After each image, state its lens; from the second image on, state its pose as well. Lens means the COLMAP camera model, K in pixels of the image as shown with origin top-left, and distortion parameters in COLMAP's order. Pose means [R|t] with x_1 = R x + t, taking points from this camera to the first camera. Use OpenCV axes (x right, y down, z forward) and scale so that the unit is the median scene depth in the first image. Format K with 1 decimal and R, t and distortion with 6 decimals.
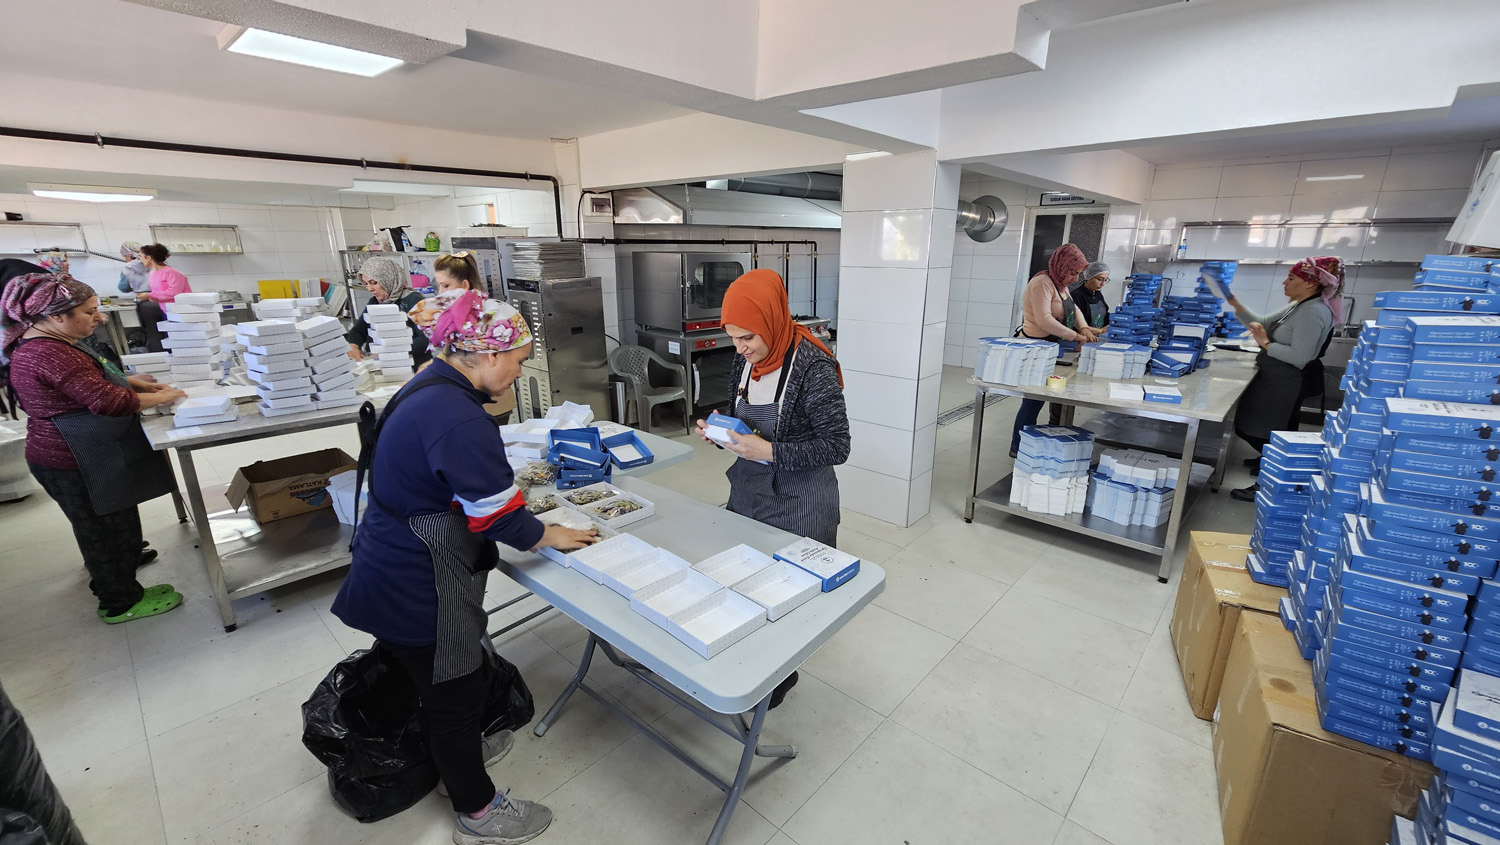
lens RADIAL K [[634.7, 0, 749.8], [0, 634.7, 431.4], [0, 0, 1]] dist [0.000124, 0.000017]
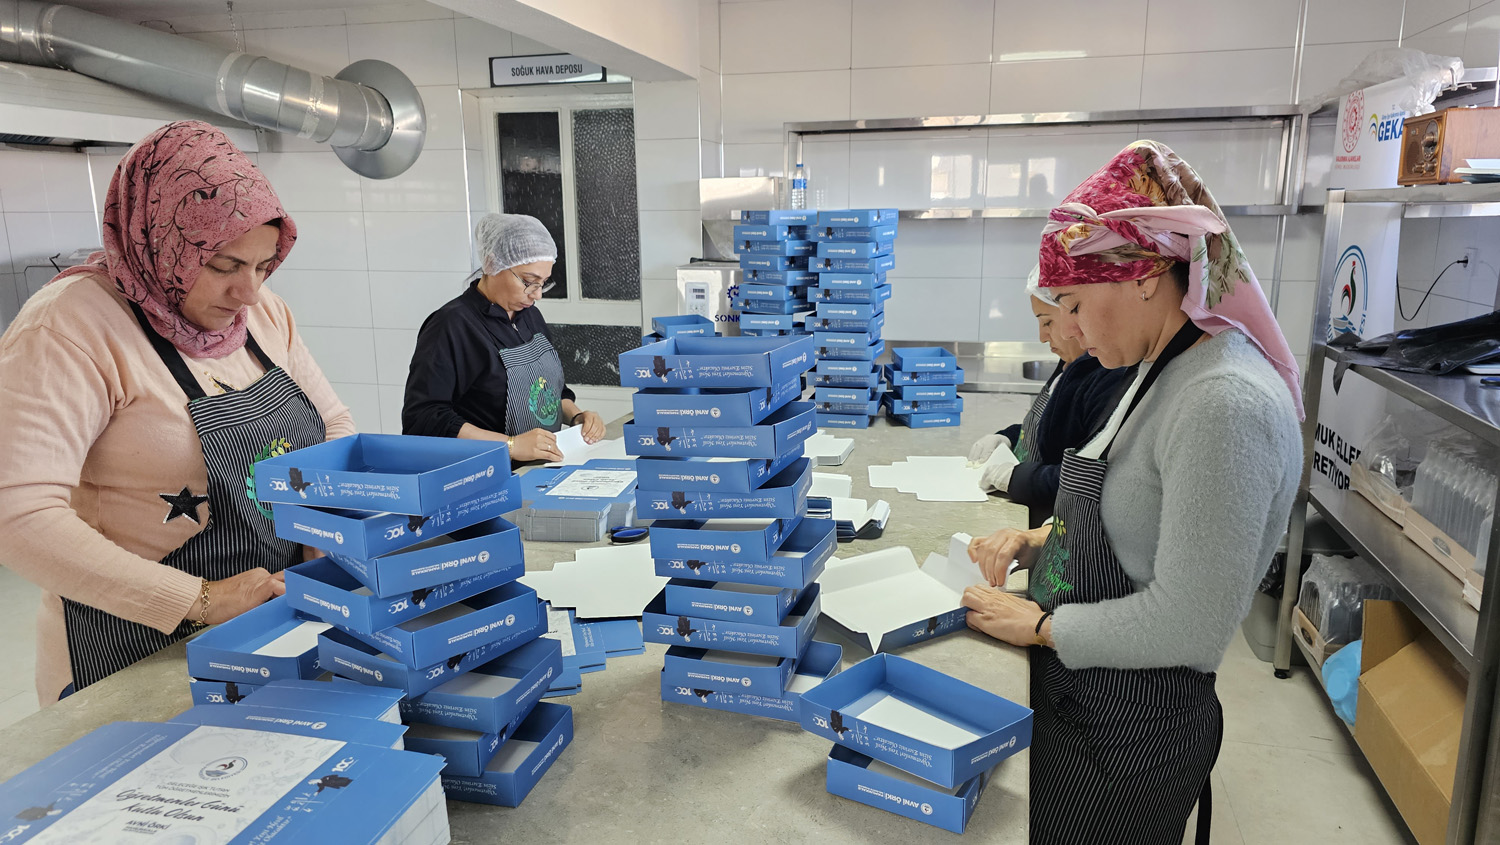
lens RADIAL K [[1021.9, 0, 751.7], [0, 1021.9, 424.0], [0, 0, 1]] dist [0.001708, 0.000262]
pose [[0.890165, -0.105055, 0.443361, 0.295040], [0.137435, 0.989644, -0.041439, -0.095098], [-0.434416, 0.097821, 0.895385, 0.370009]]
